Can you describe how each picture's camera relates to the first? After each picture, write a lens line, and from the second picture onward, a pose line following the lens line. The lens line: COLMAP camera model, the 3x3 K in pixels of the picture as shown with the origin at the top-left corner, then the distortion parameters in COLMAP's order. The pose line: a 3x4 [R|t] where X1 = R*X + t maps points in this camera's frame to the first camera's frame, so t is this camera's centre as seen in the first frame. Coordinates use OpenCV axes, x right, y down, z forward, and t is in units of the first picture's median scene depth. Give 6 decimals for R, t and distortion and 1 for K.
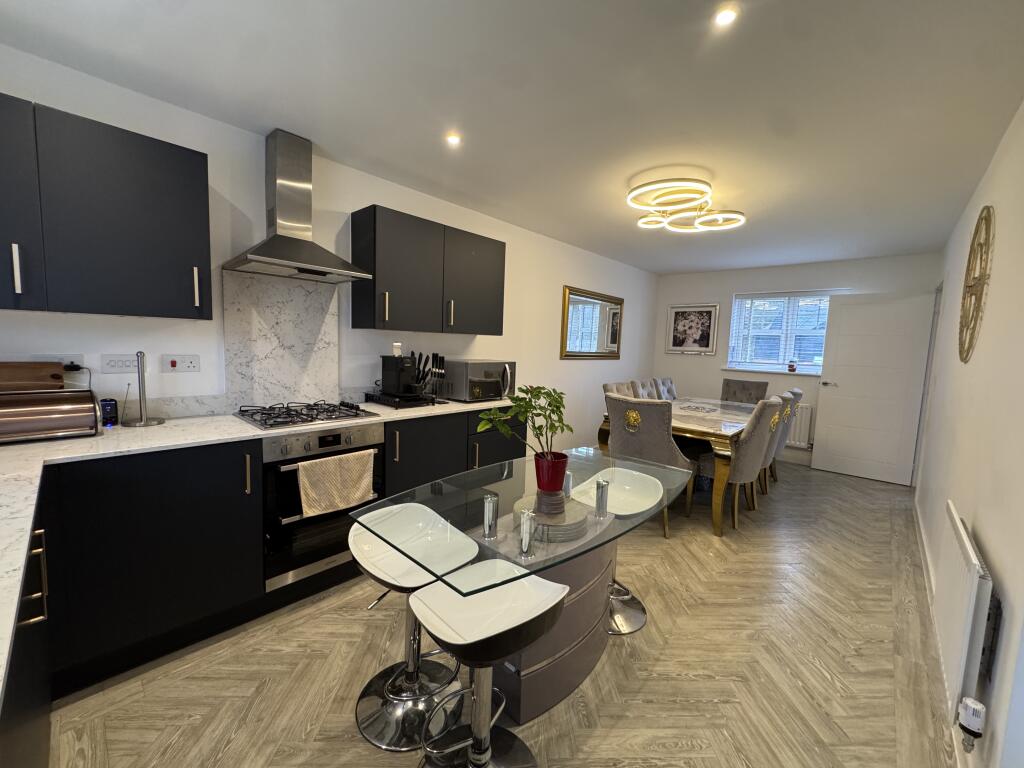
lens RADIAL K [[405.7, 0, 519.3], [0, 405.7, 380.6], [0, 0, 1]] dist [-0.000188, 0.000108]
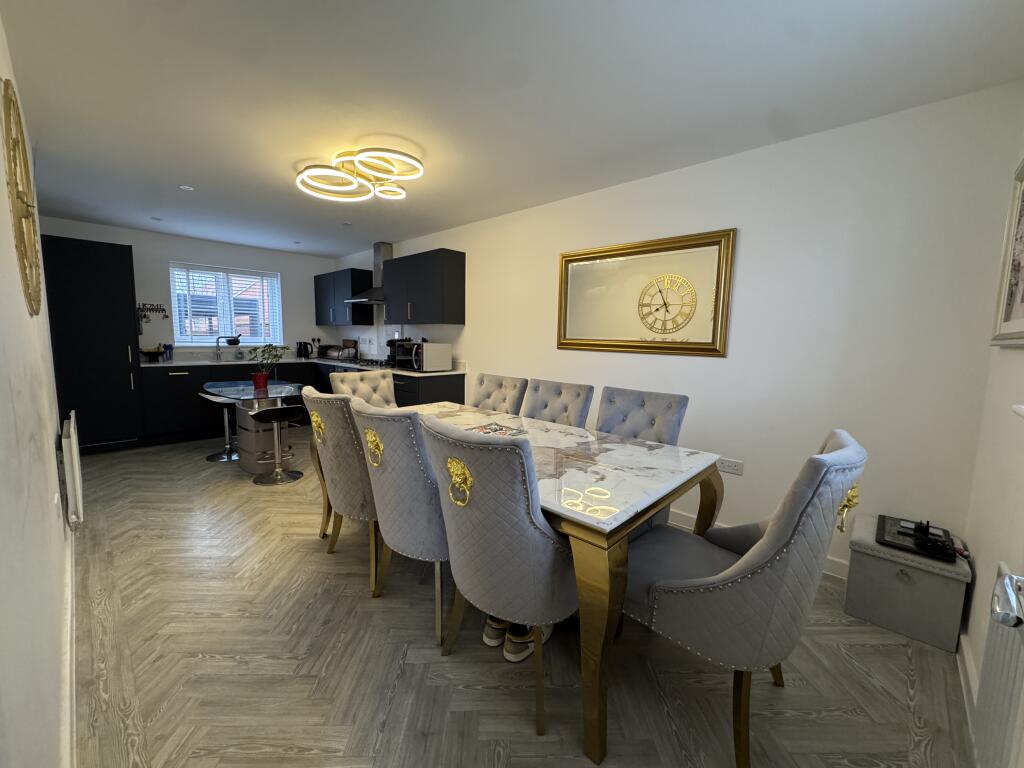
lens RADIAL K [[405.7, 0, 515.6], [0, 405.7, 383.5], [0, 0, 1]] dist [-0.000188, 0.000108]
pose [[-0.008897, 0.084617, -0.996374, 0.896589], [-0.101626, 0.991178, 0.085083, -0.044218], [0.994783, 0.102015, -0.000219, 0.924976]]
